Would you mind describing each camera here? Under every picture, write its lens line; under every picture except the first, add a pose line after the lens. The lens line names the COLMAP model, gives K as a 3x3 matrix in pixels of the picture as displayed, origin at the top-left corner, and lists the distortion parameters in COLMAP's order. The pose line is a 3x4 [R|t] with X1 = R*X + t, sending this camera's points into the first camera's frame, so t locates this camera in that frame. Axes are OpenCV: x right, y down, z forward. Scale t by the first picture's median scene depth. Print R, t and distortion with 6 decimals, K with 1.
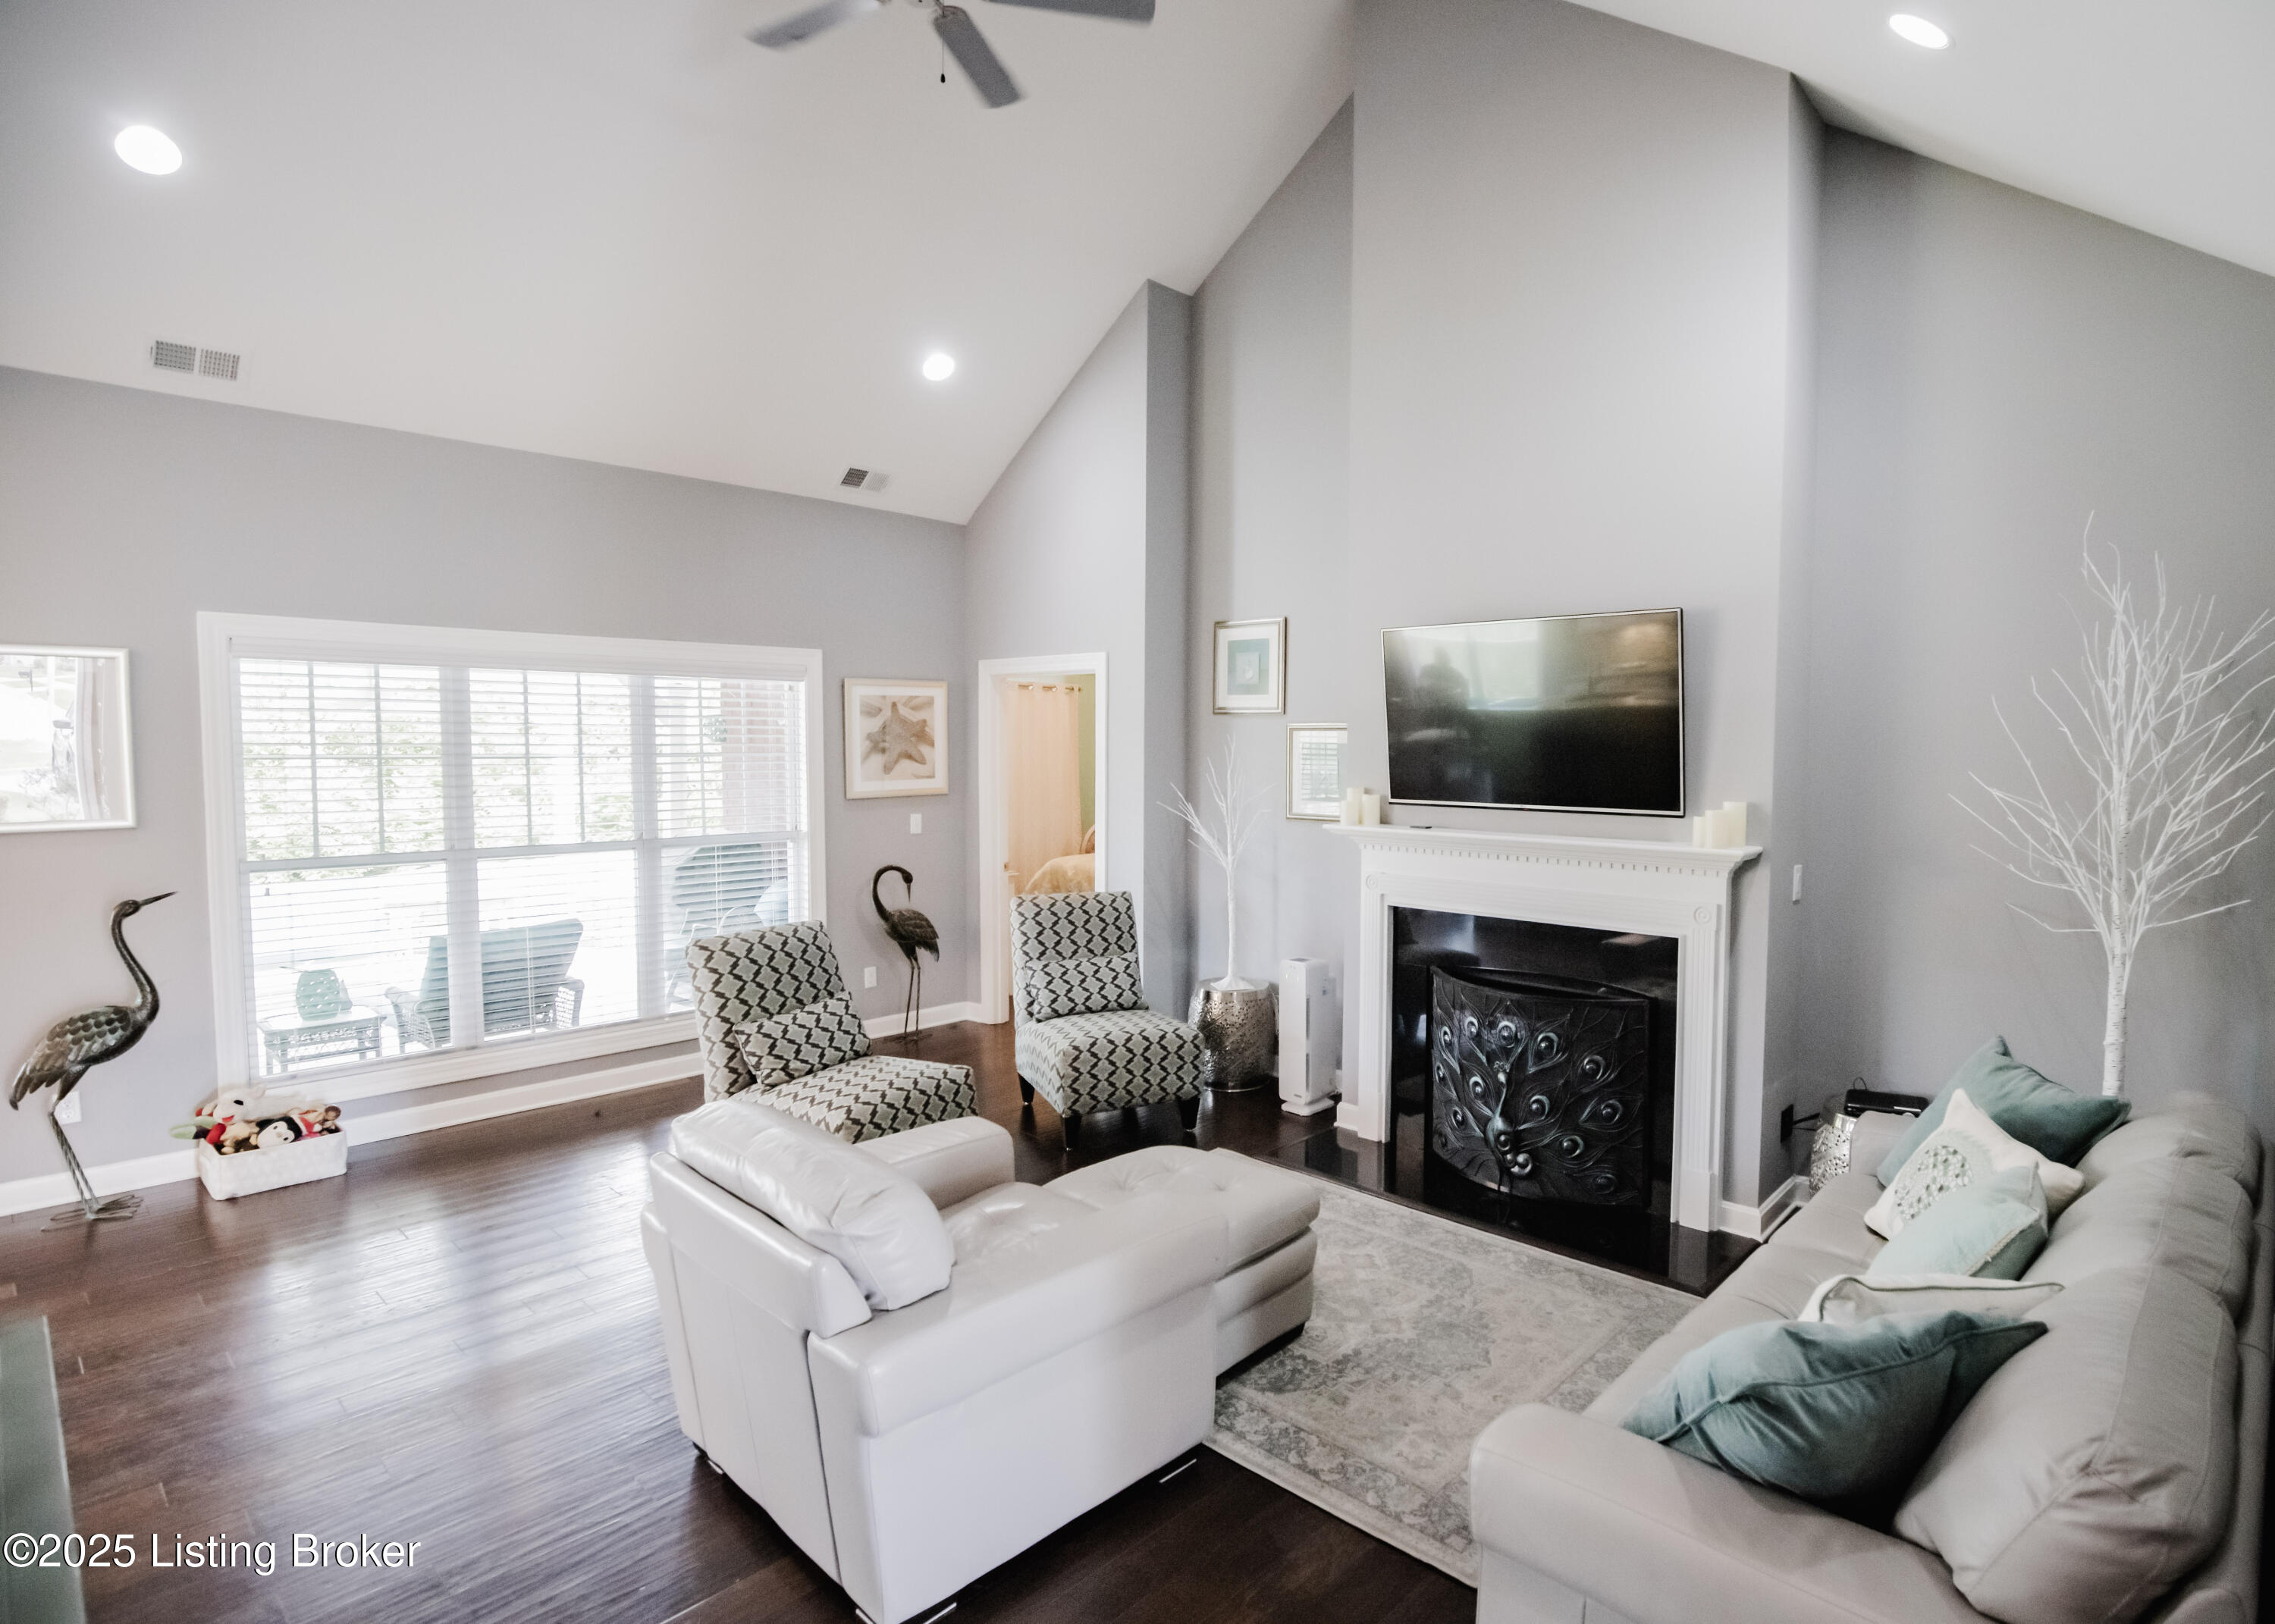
lens RADIAL K [[1136.8, 0, 1253.9], [0, 1136.8, 802.8], [0, 0, 1]] dist [-0.041107, 0.008684]
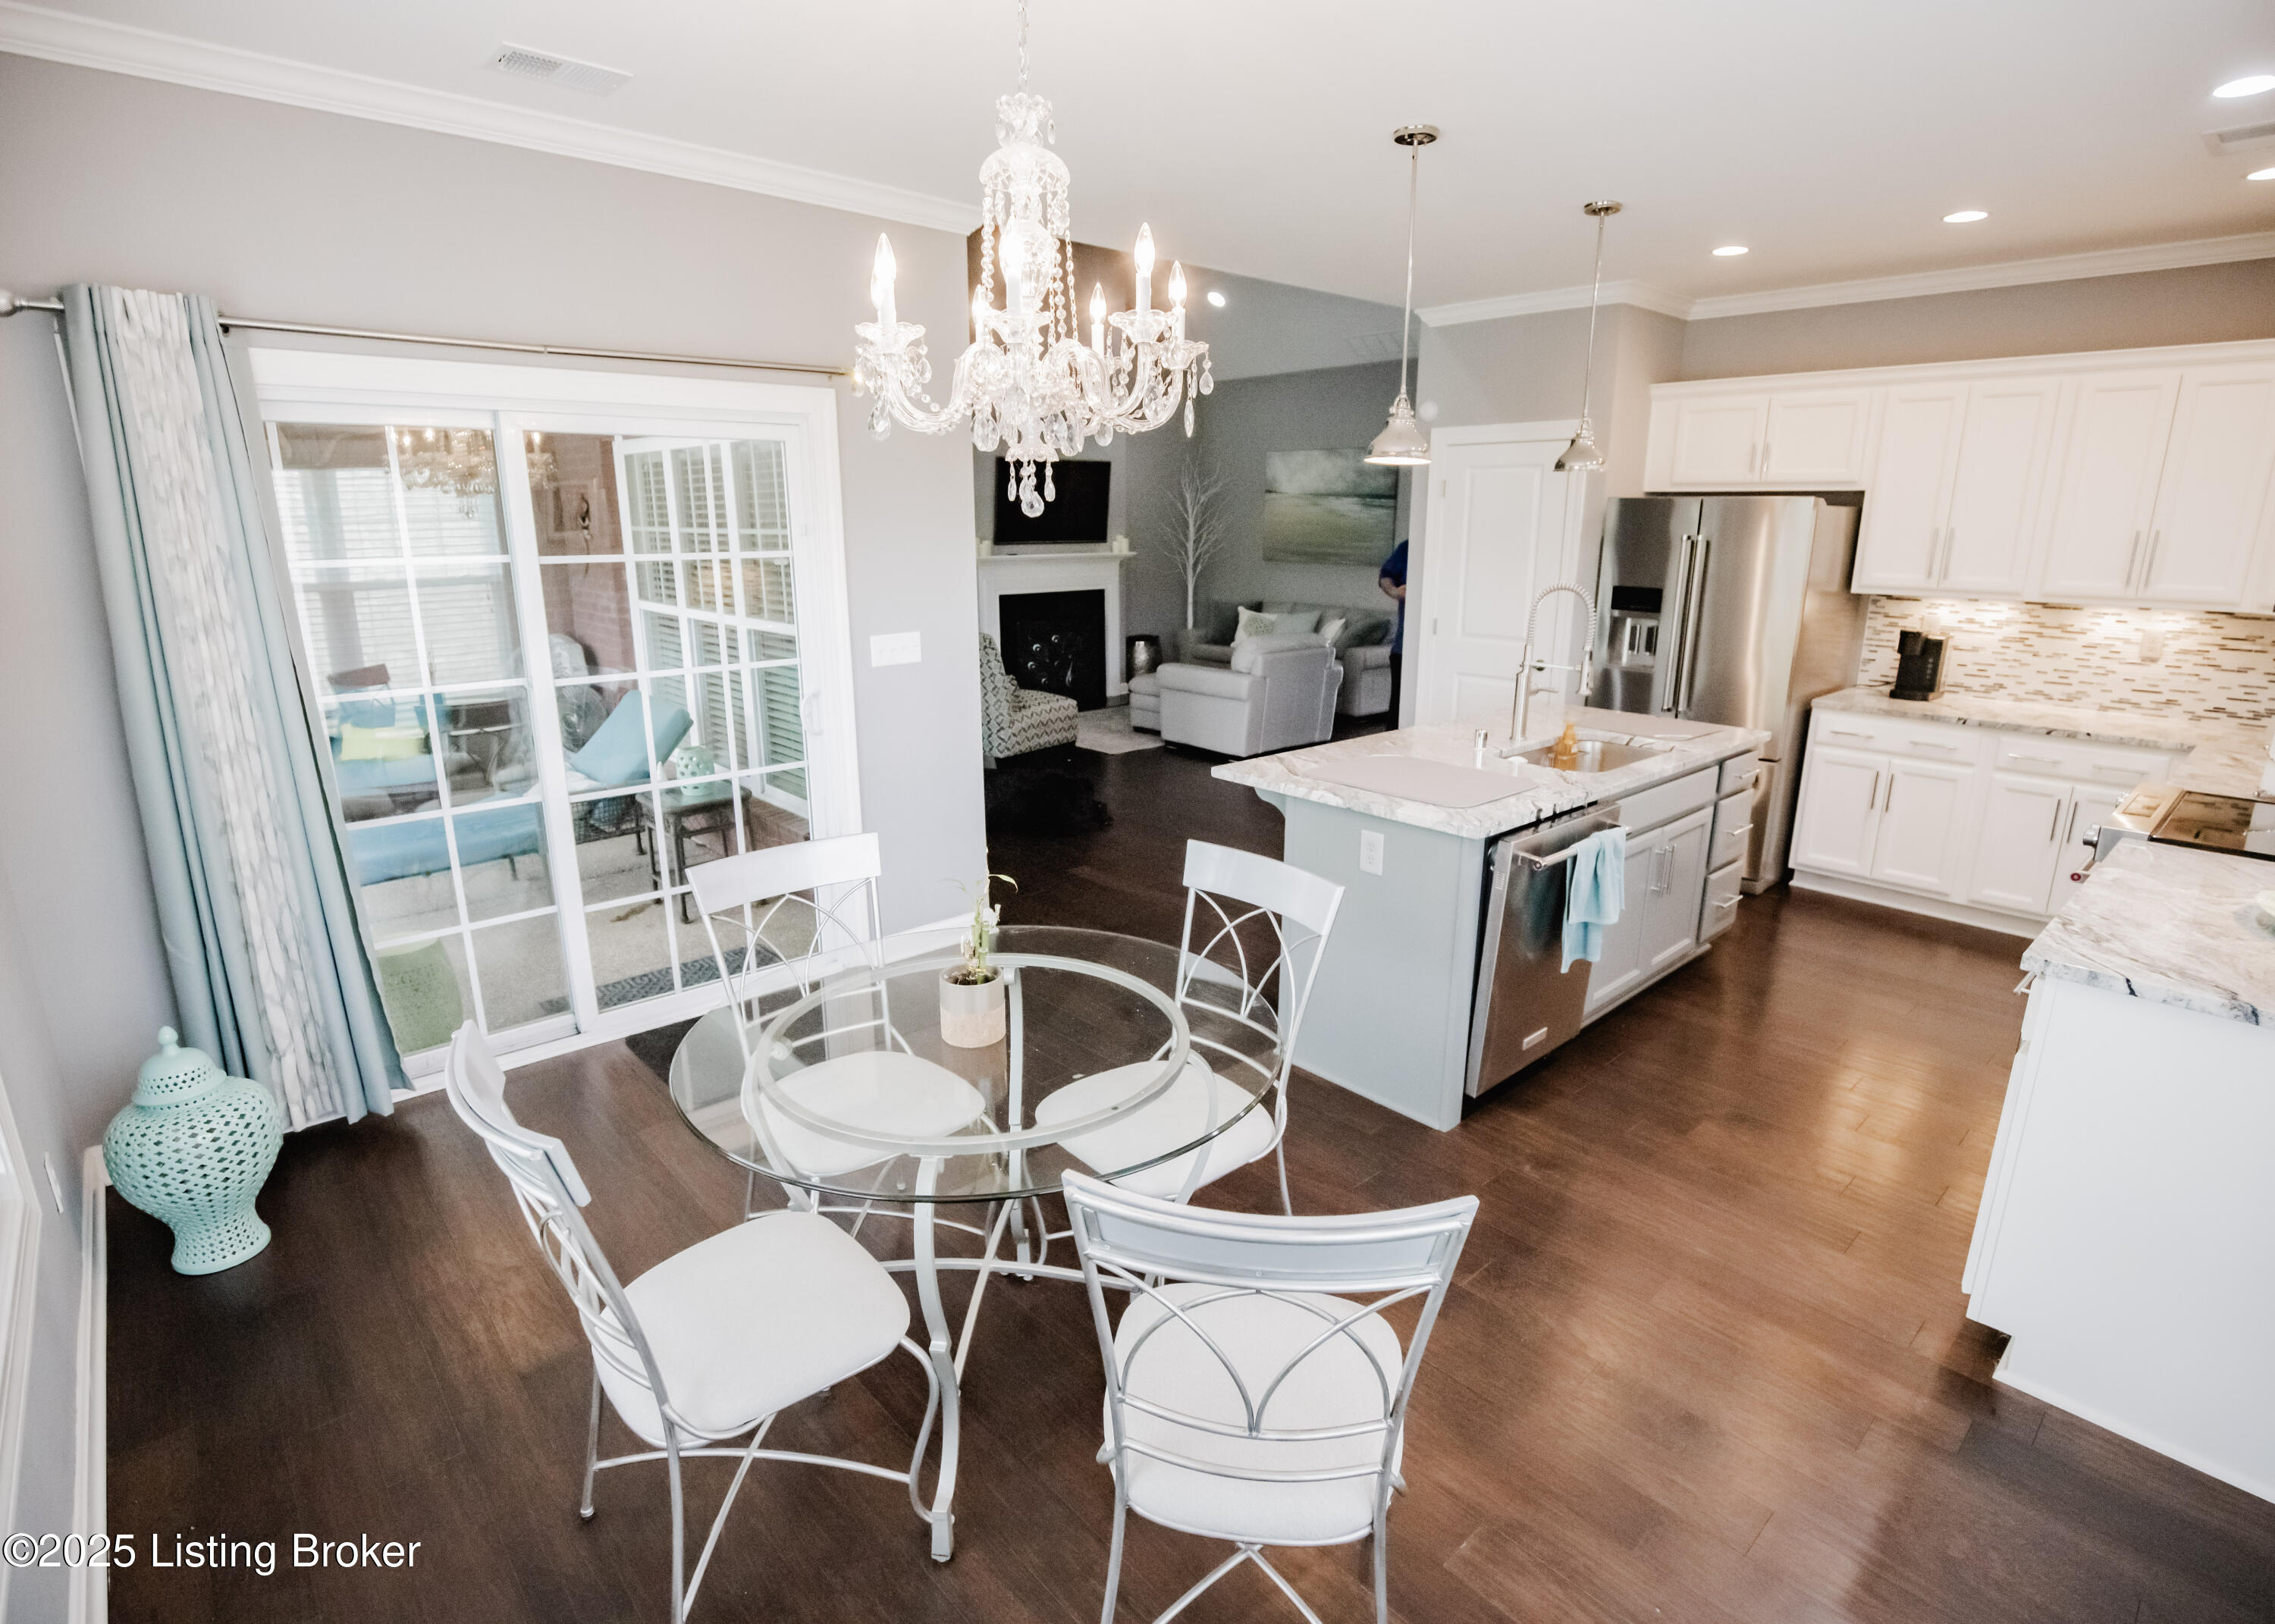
lens RADIAL K [[1130.5, 0, 1134.8], [0, 1130.5, 819.2], [0, 0, 1]] dist [-0.030482, 0.000973]
pose [[0.135845, -0.264069, 0.954889, -2.123724], [0.053112, 0.964379, 0.259138, -0.039619], [-0.989305, 0.015513, 0.145031, 0.511055]]
